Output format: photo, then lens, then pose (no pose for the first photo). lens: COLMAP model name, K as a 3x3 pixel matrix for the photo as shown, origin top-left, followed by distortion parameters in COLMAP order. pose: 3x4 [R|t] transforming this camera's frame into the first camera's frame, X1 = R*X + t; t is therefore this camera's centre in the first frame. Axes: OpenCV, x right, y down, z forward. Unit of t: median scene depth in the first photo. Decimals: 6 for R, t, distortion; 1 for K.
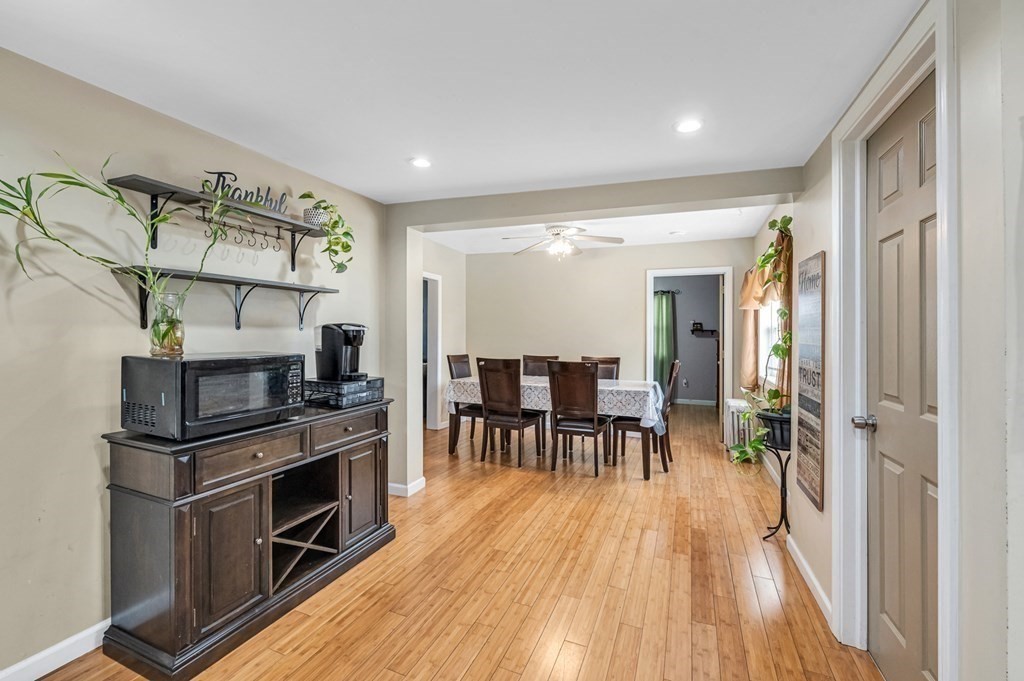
lens RADIAL K [[427.3, 0, 508.0], [0, 427.3, 333.4], [0, 0, 1]] dist [-0.000466, -0.000071]
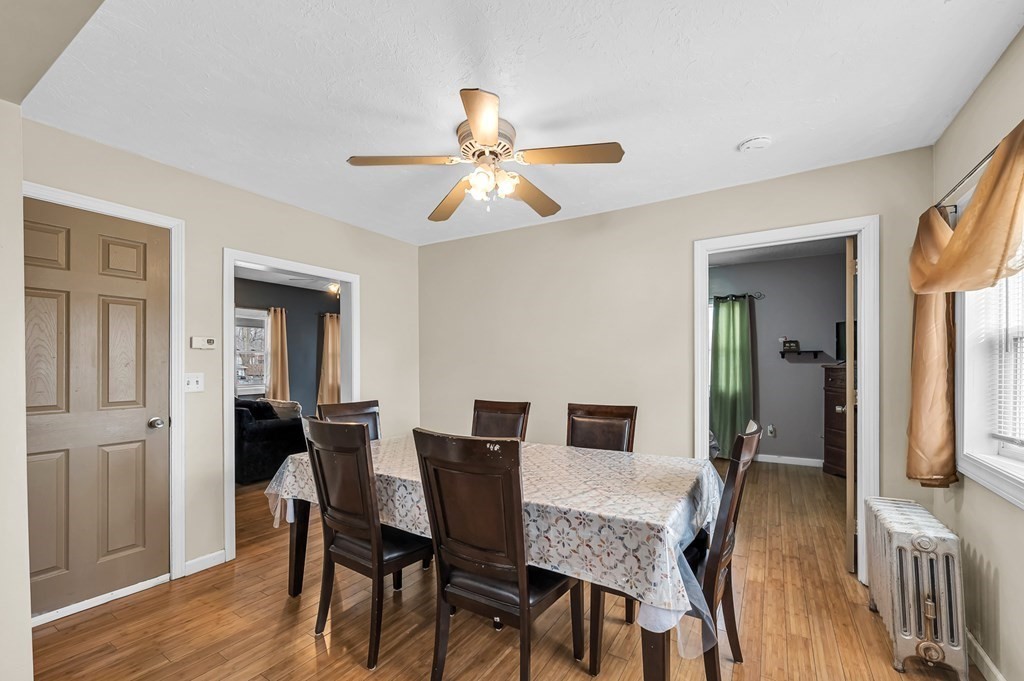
lens RADIAL K [[414.1, 0, 514.1], [0, 414.1, 370.0], [0, 0, 1]] dist [0.001239, 0.000302]
pose [[0.987158, -0.013987, -0.159134, 0.277708], [0.017640, 0.999612, 0.021567, -0.002094], [0.158771, -0.024097, 0.987021, 0.678487]]
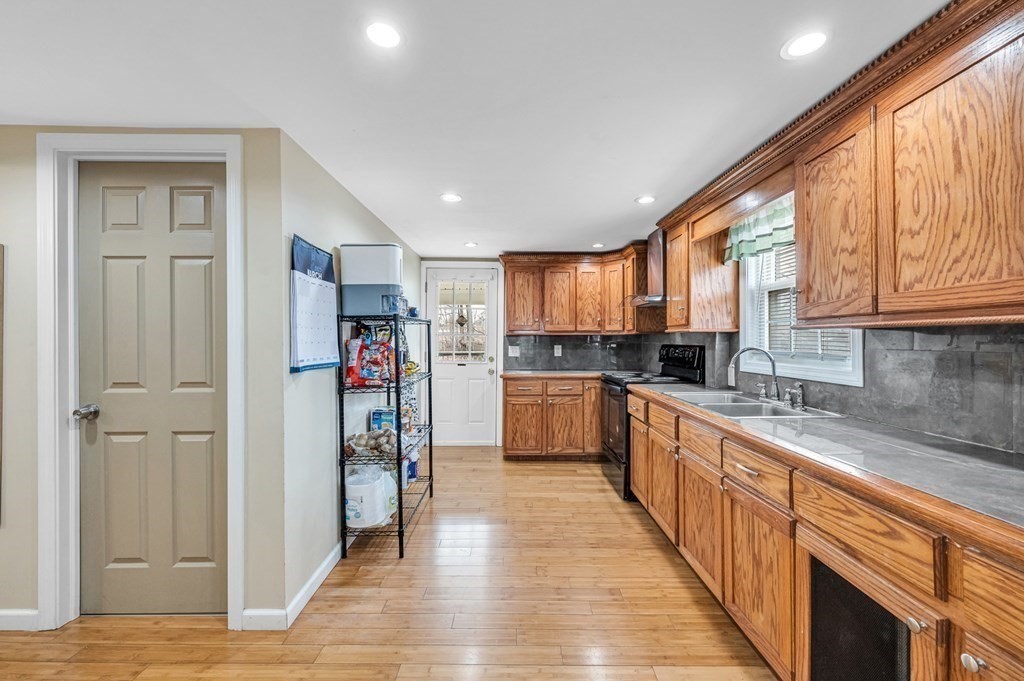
lens RADIAL K [[405.6, 0, 515.0], [0, 405.6, 341.1], [0, 0, 1]] dist [-0.000528, 0.000081]
pose [[-0.394080, -0.017468, 0.918910, -0.280948], [-0.006876, 0.999847, 0.016057, -0.002853], [-0.919050, 0.000009, -0.394140, 0.177497]]
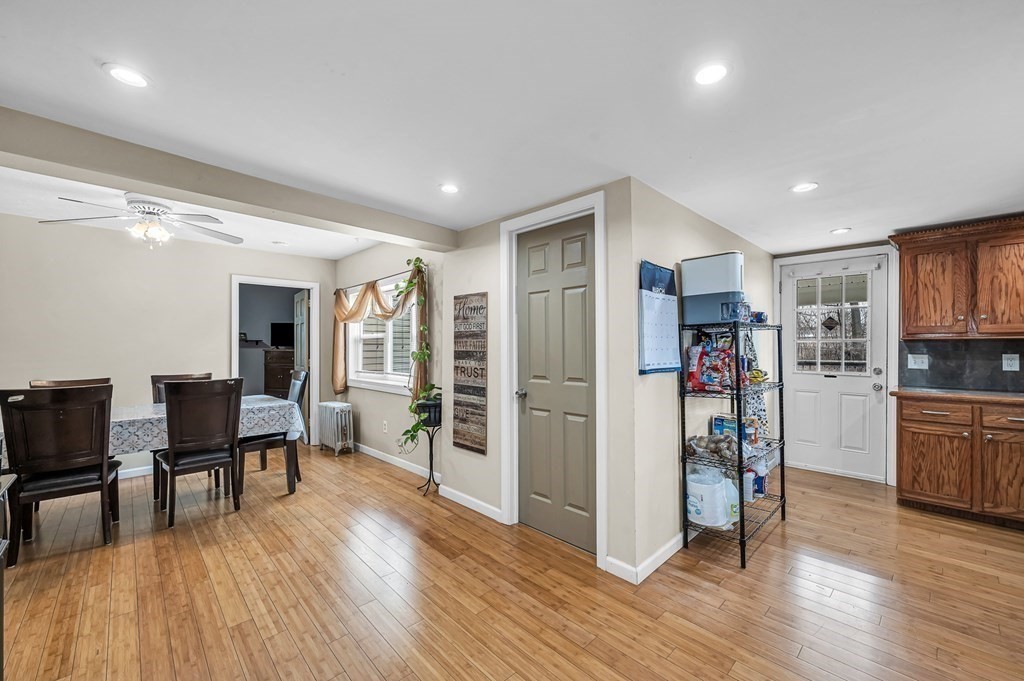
lens RADIAL K [[405.6, 0, 515.0], [0, 405.6, 341.1], [0, 0, 1]] dist [-0.000528, 0.000081]
pose [[0.398446, -0.003078, 0.917187, -0.342890], [0.007058, 0.999975, 0.000290, -0.004969], [-0.917165, 0.006358, 0.398458, 0.163017]]
